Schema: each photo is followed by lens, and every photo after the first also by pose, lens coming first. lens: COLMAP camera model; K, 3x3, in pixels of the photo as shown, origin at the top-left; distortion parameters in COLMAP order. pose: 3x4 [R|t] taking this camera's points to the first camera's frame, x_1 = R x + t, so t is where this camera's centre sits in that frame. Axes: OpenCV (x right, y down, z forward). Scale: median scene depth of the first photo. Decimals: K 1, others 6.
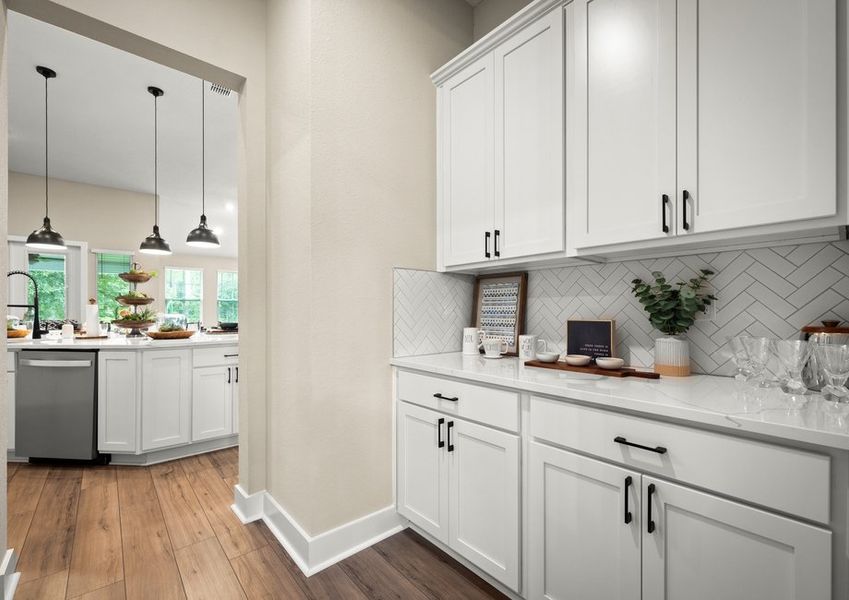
lens RADIAL K [[387.9, 0, 424.5], [0, 387.9, 300.0], [0, 0, 1]] dist [-0.000497, 0.000234]
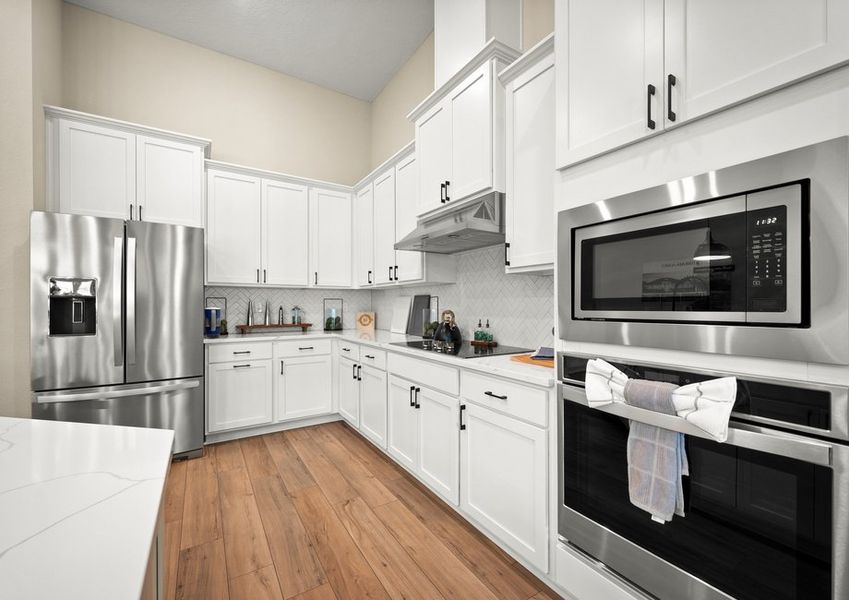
lens RADIAL K [[393.9, 0, 425.8], [0, 393.9, 310.4], [0, 0, 1]] dist [-0.025697, 0.000213]
pose [[0.983295, 0.017044, -0.181219, 0.170814], [-0.012791, 0.999615, 0.024611, -0.004787], [0.181569, -0.021882, 0.983135, -0.202113]]
